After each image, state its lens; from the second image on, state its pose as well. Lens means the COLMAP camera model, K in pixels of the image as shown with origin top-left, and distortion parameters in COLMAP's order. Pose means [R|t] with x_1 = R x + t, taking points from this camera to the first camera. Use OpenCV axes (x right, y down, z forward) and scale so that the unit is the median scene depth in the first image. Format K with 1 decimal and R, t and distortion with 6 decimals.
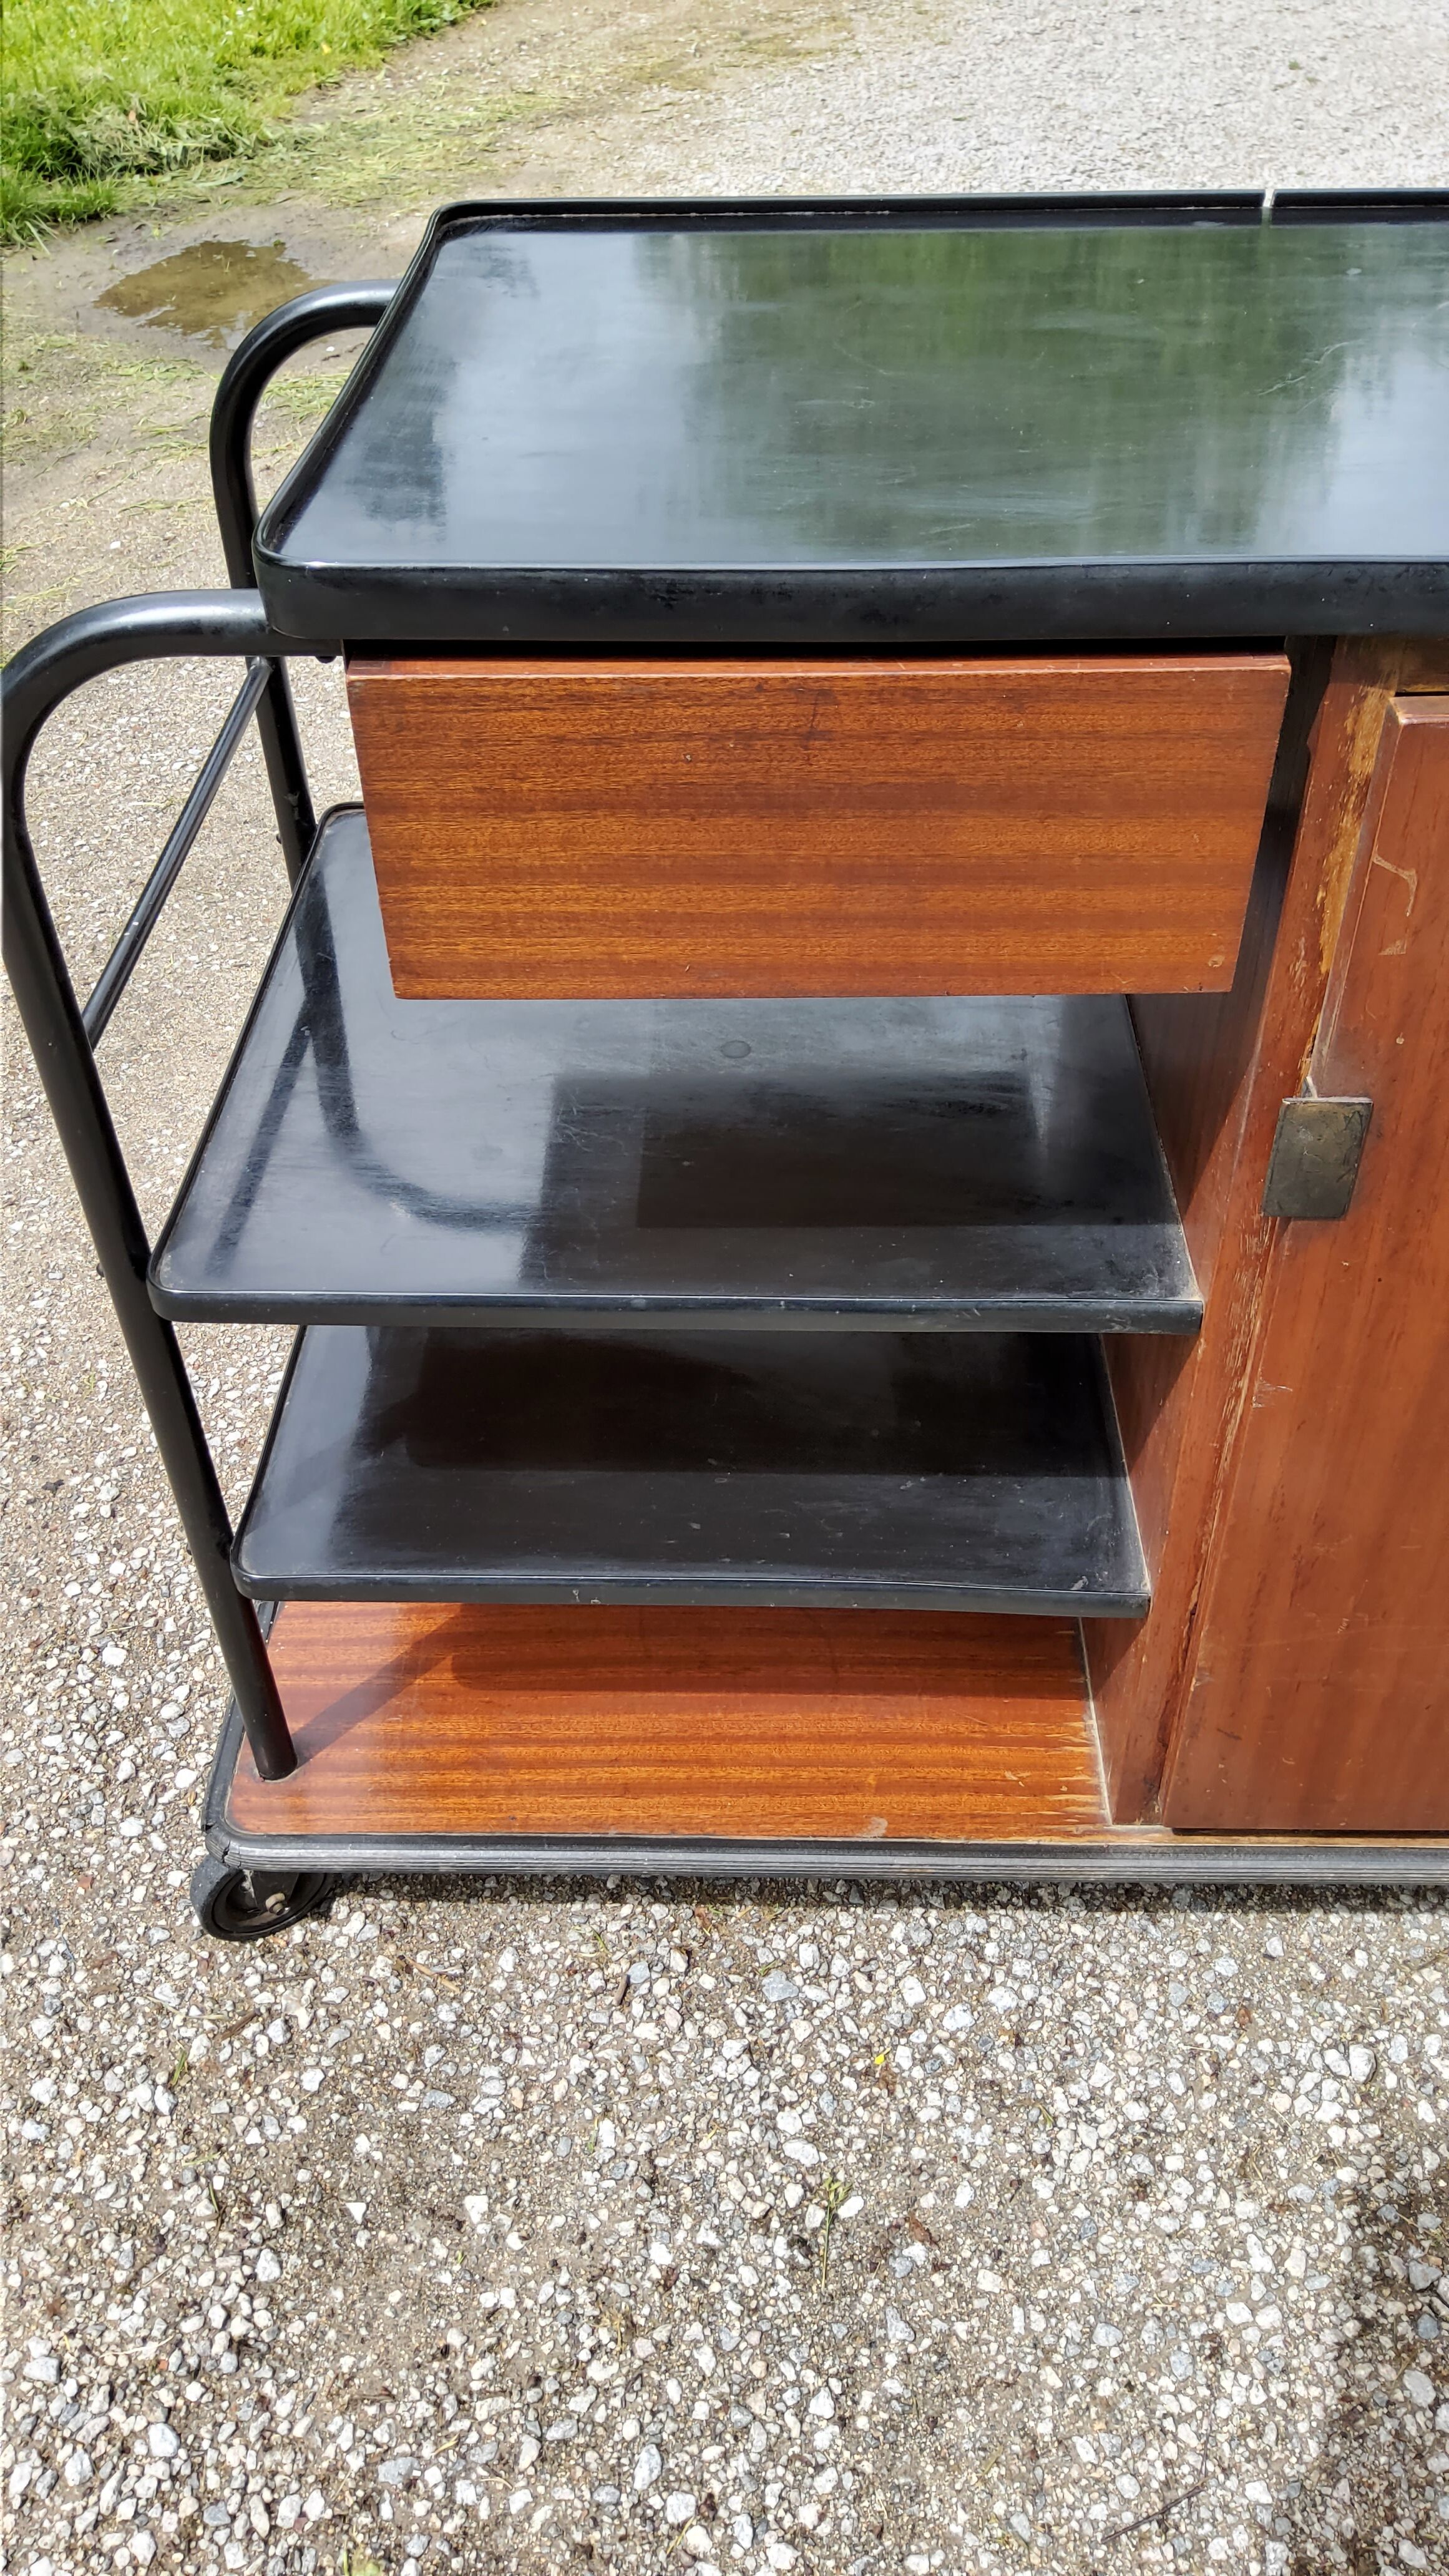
lens RADIAL K [[1961.8, 0, 724.8], [0, 1961.8, 1255.8], [0, 0, 1]] dist [0.053134, -0.102740]
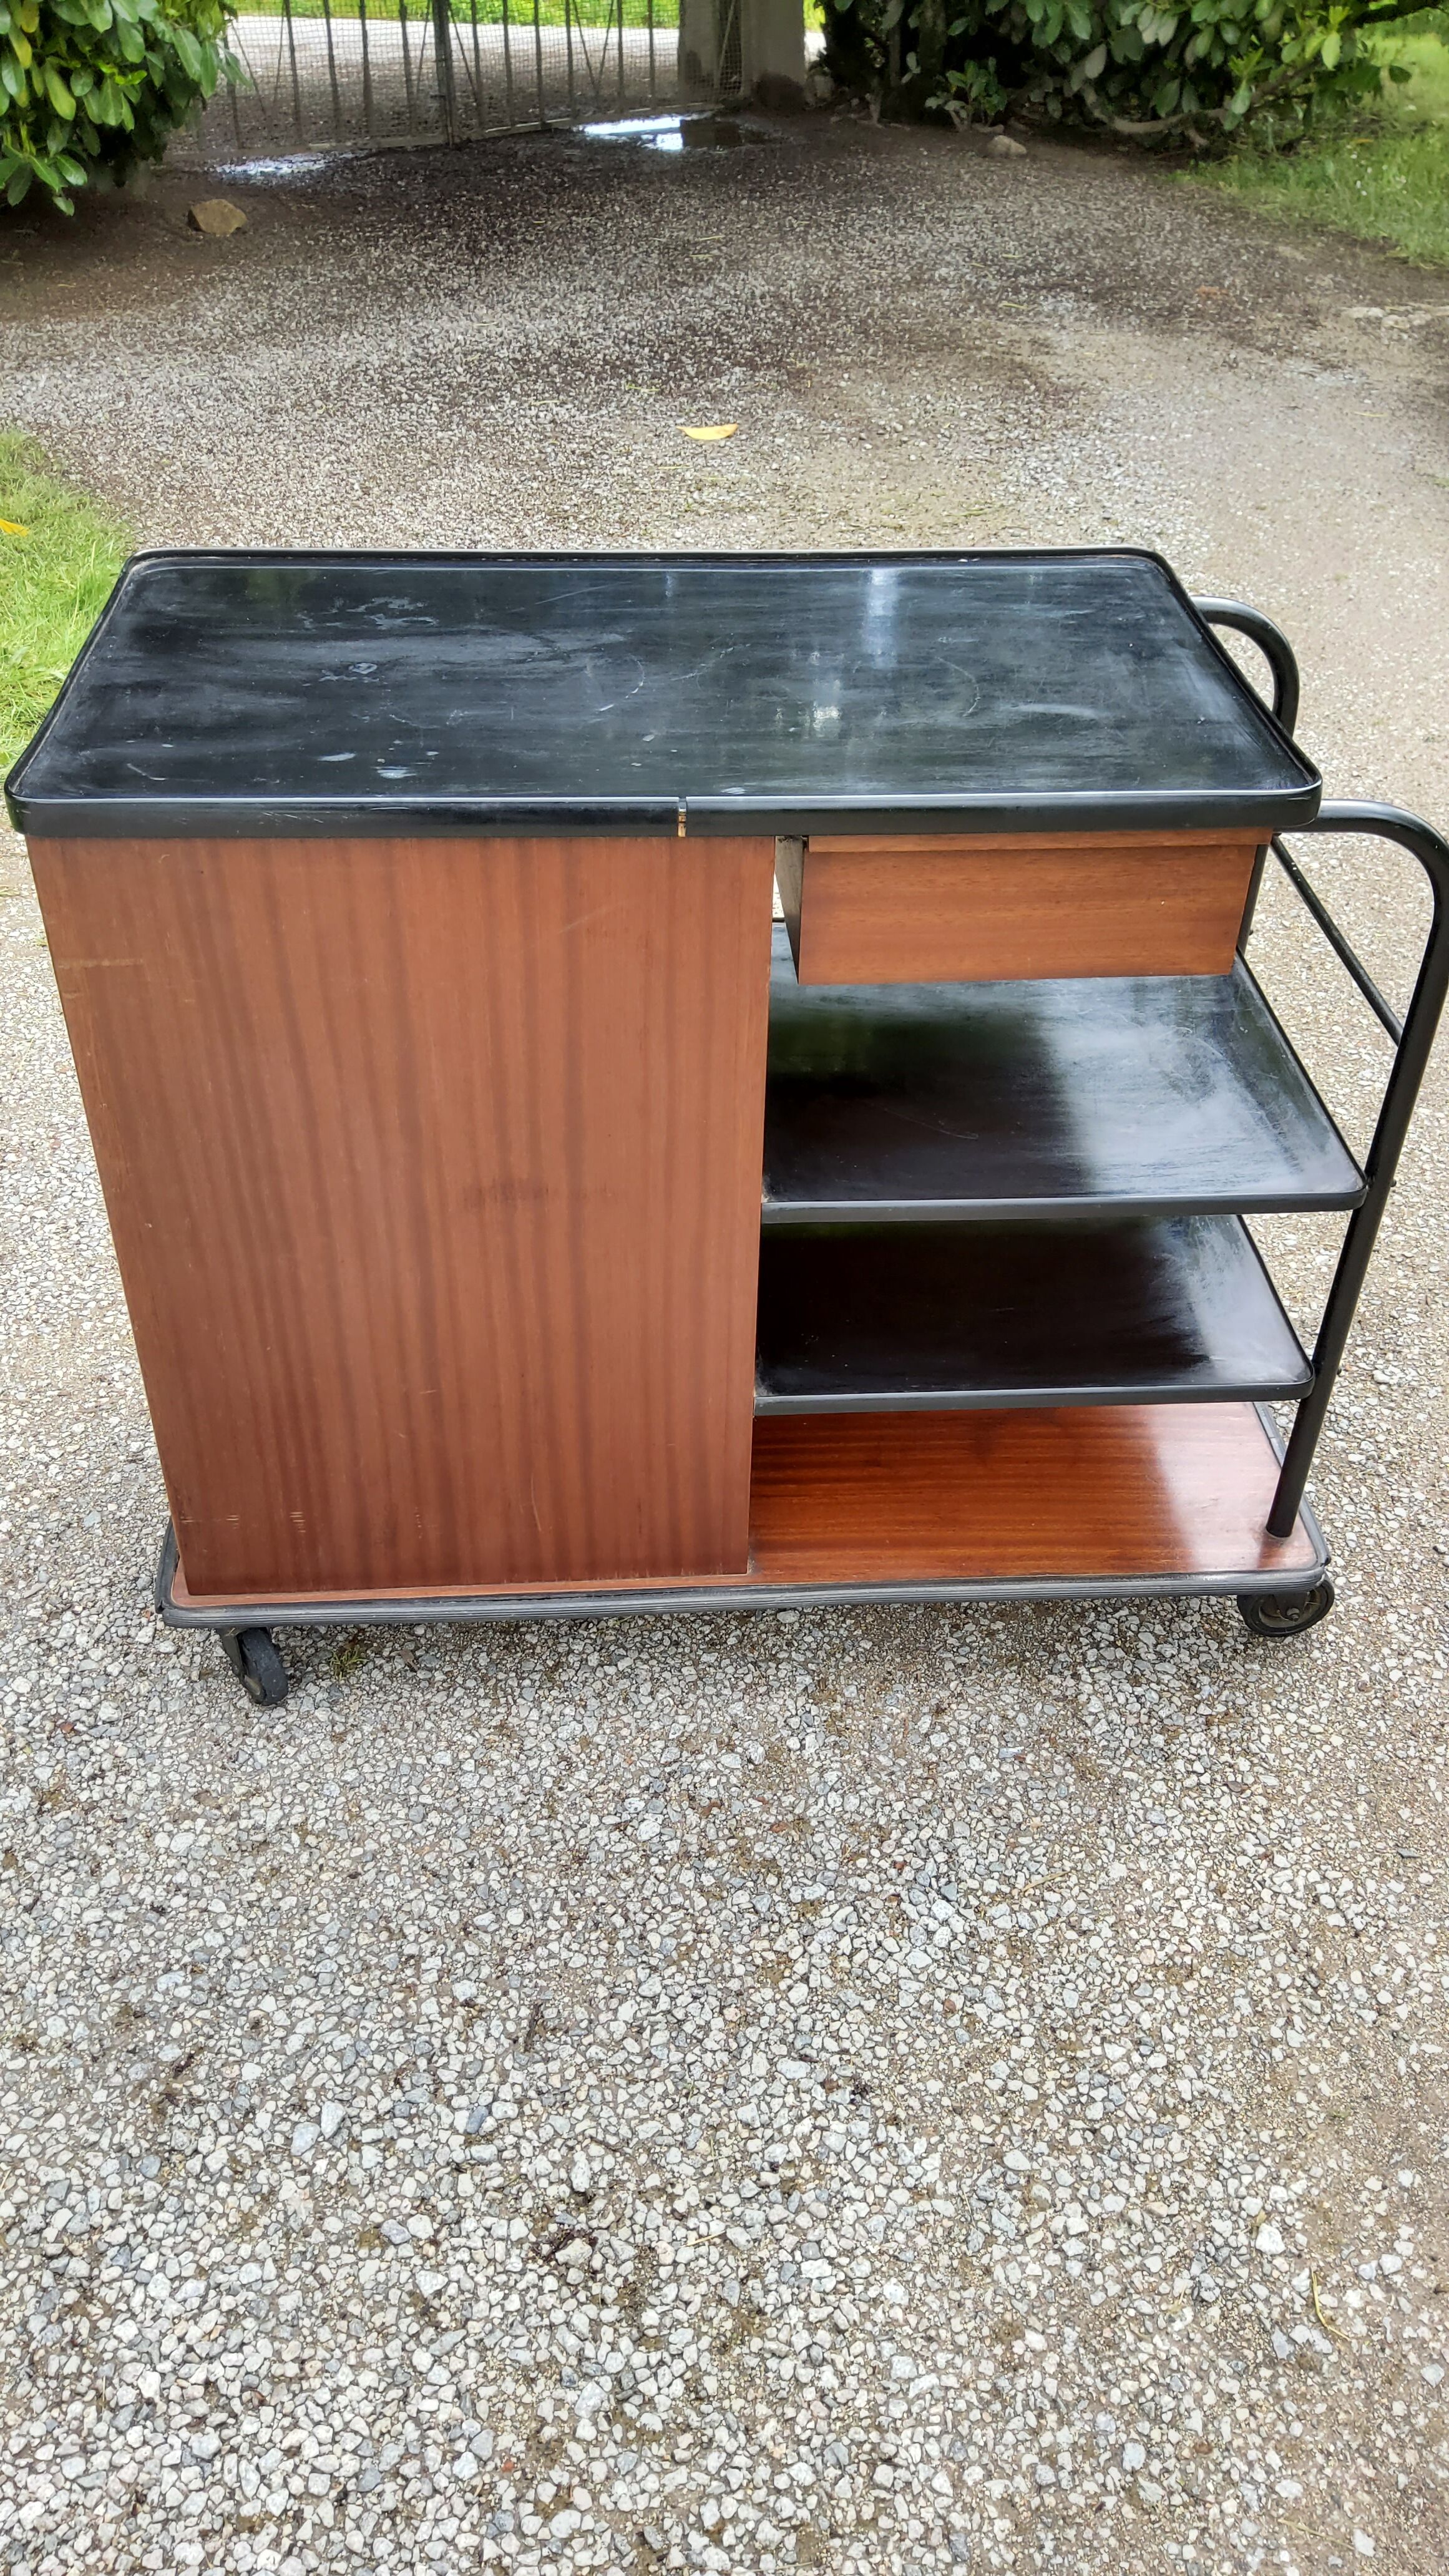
lens RADIAL K [[1961.8, 0, 728.0], [0, 1961.8, 1256.9], [0, 0, 1]] dist [0.053134, -0.102740]
pose [[-0.996314, 0.051337, -0.068730, 0.309679], [-0.056017, 0.217472, 0.974458, -1.521928], [0.064973, 0.974716, -0.213795, 1.395668]]
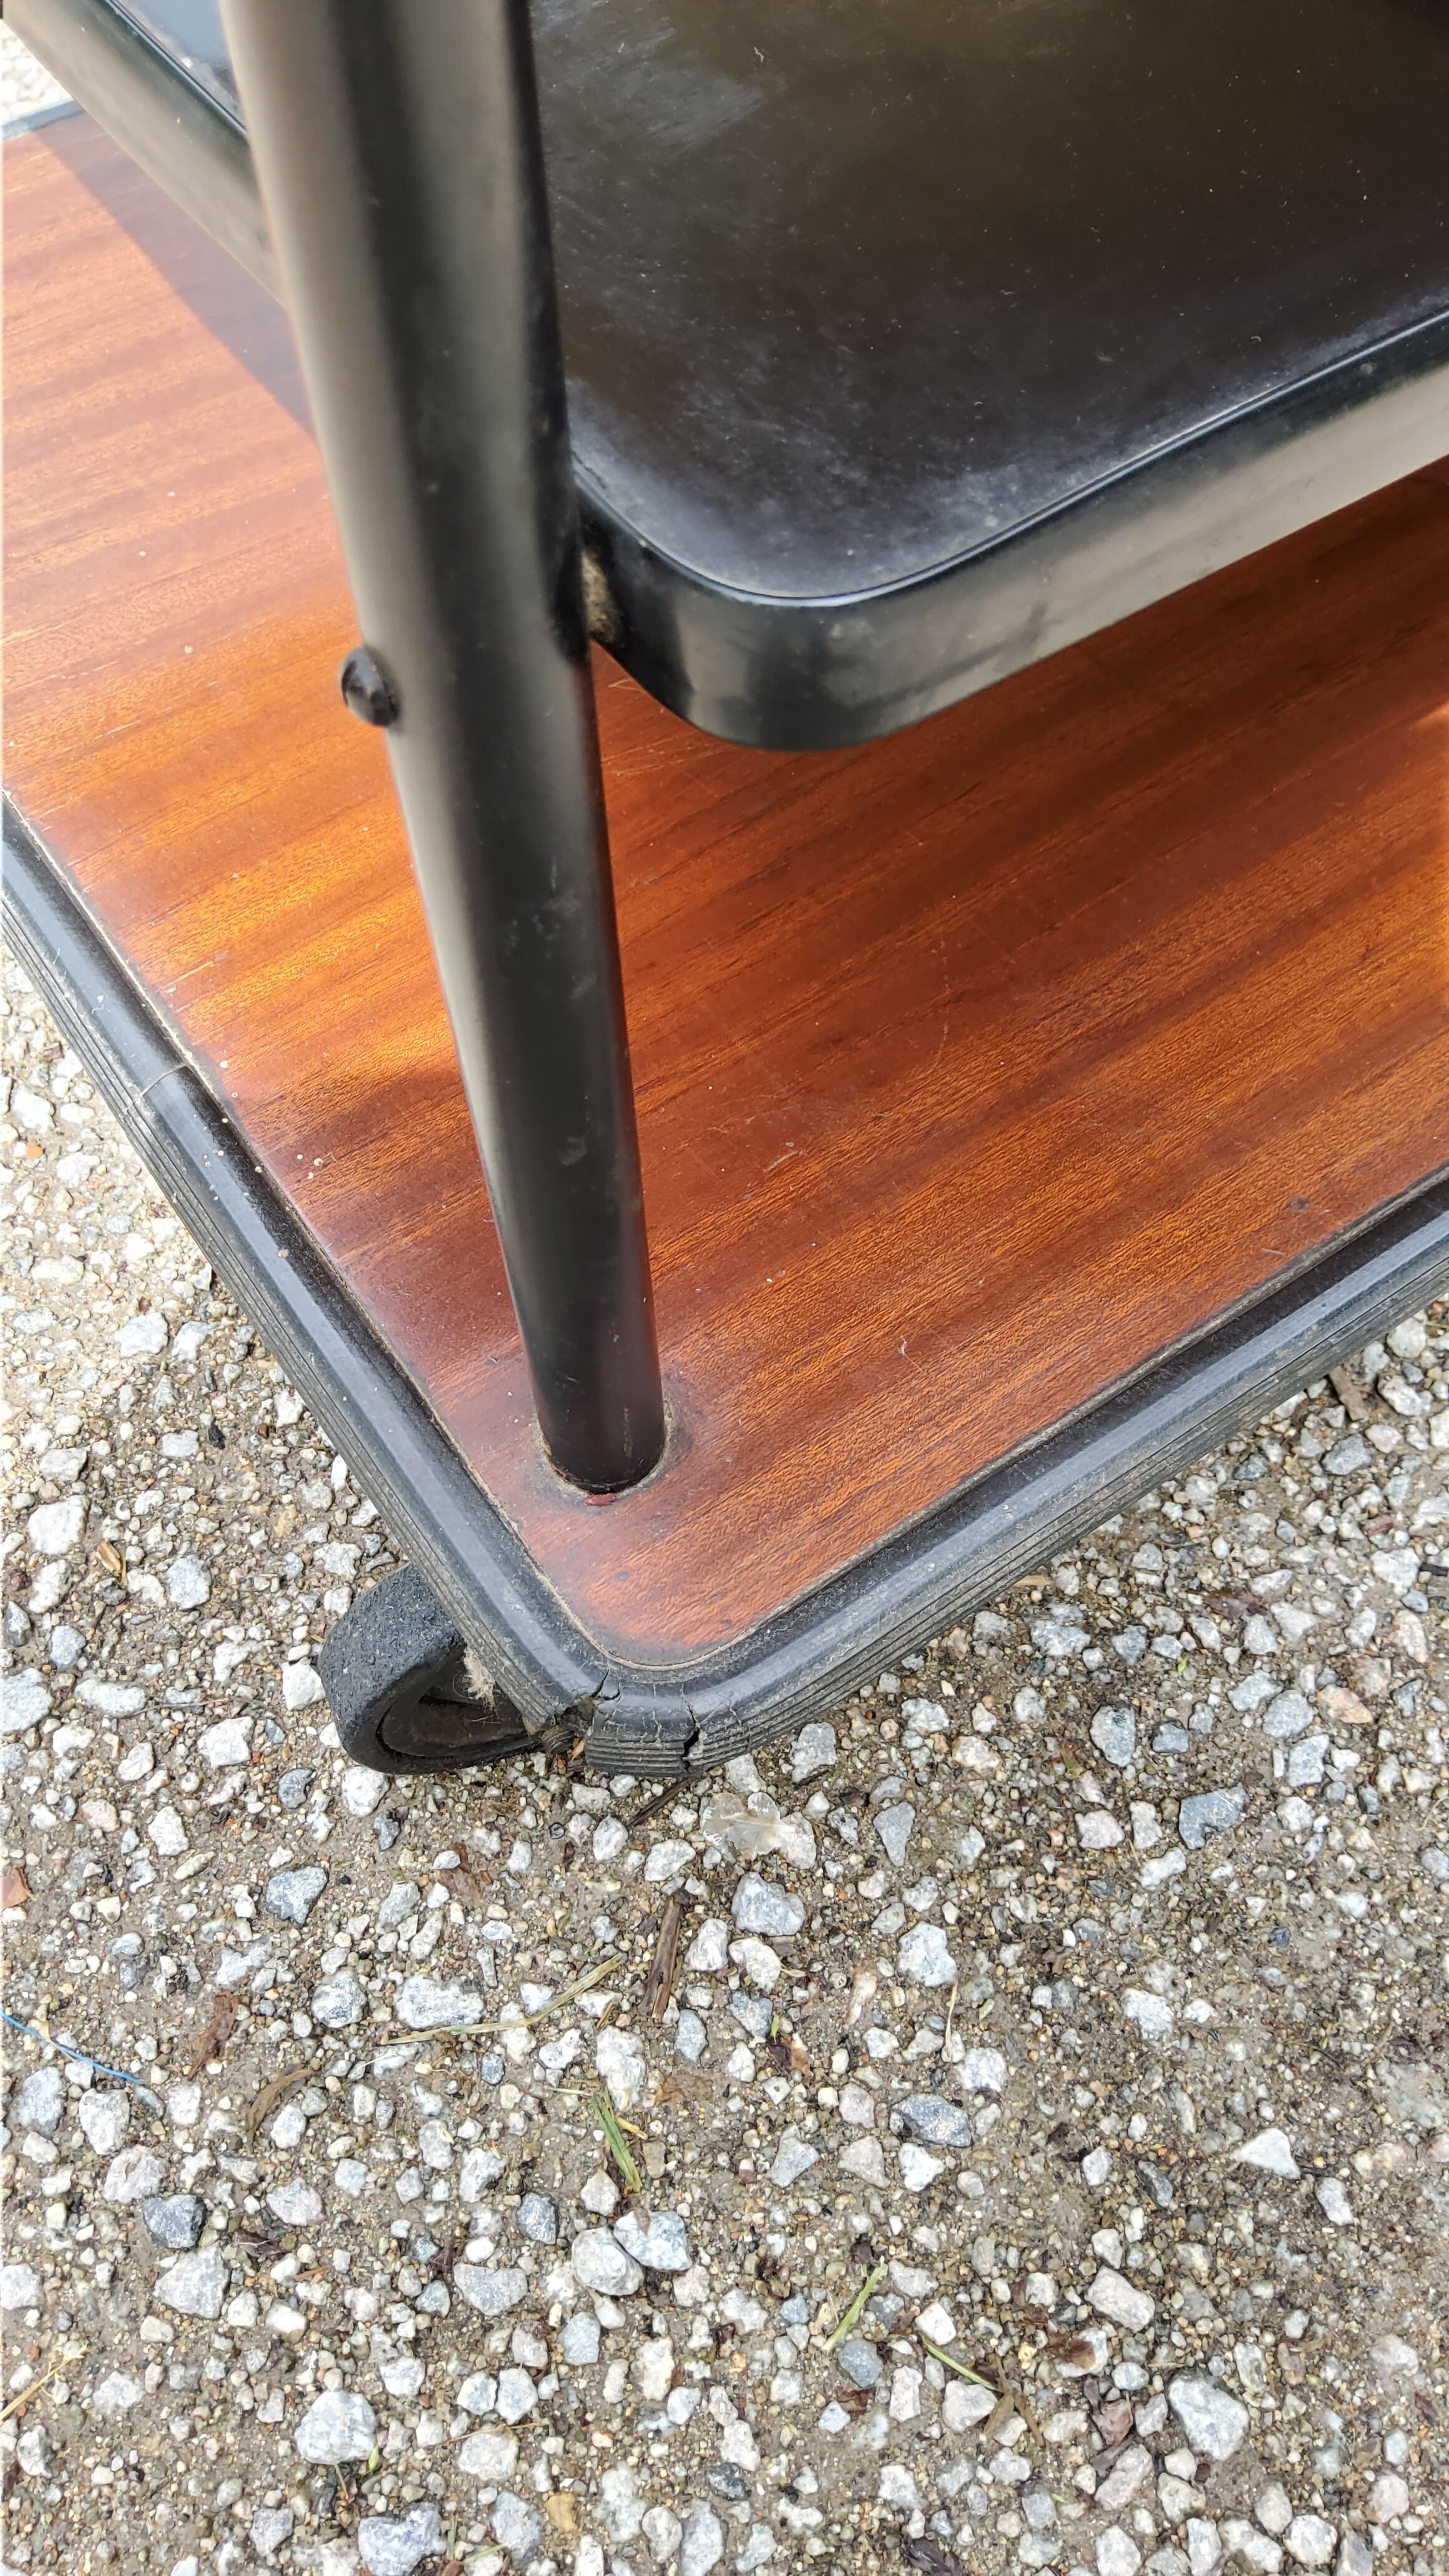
lens RADIAL K [[1961.8, 0, 731.7], [0, 1961.8, 1311.3], [0, 0, 1]] dist [0.053134, -0.102740]
pose [[0.825489, -0.483427, 0.291317, -0.296758], [0.356204, 0.846579, 0.395502, 0.146325], [-0.437820, -0.222714, 0.871041, 0.719956]]
